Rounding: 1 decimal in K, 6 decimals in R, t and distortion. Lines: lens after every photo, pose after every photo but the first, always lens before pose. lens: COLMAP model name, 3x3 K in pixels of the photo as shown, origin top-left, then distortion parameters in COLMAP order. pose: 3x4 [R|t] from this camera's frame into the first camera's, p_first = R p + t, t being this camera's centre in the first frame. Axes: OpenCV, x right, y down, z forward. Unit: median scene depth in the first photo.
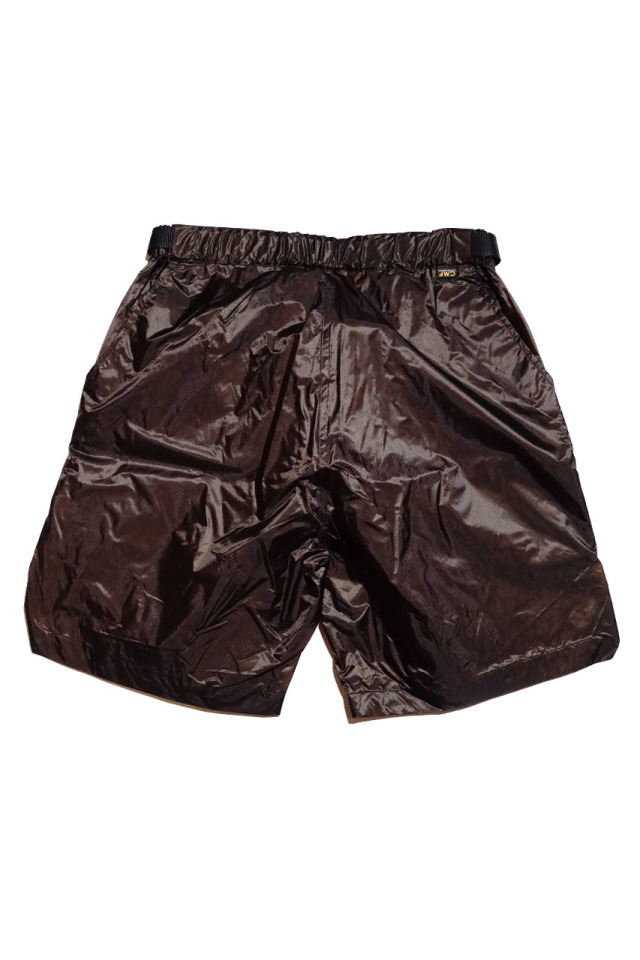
lens RADIAL K [[1002.6, 0, 325.7], [0, 1002.6, 484.0], [0, 0, 1]] dist [0.007595, 0.000000]
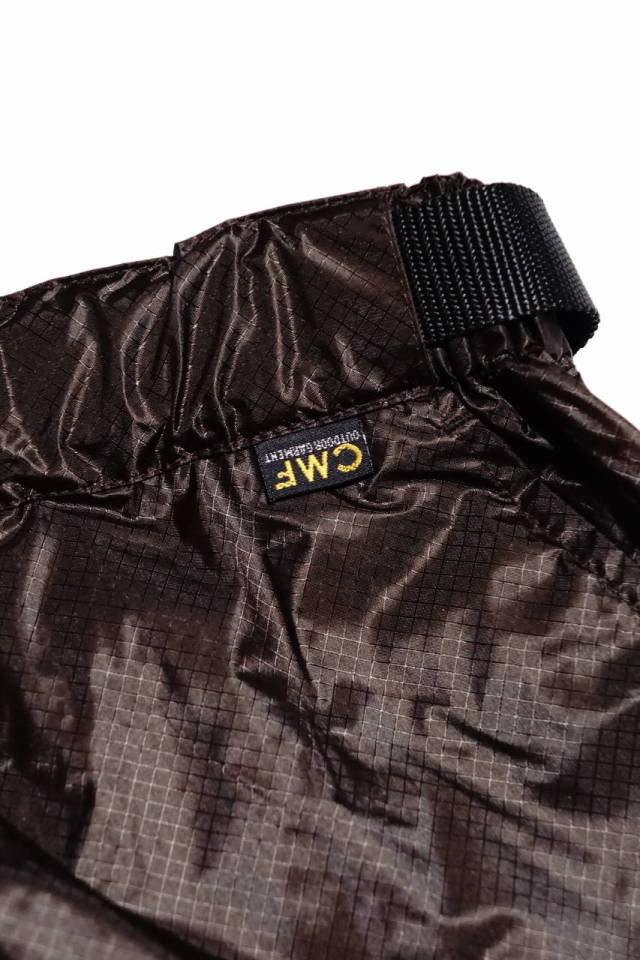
lens RADIAL K [[2179.9, 0, 315.7], [0, 2179.9, 478.5], [0, 0, 1]] dist [0.540057, 0.000000]
pose [[0.969433, -0.235668, 0.068259, 0.094432], [0.242035, 0.964171, -0.108597, -0.166343], [-0.040221, 0.121799, 0.991740, 0.625453]]
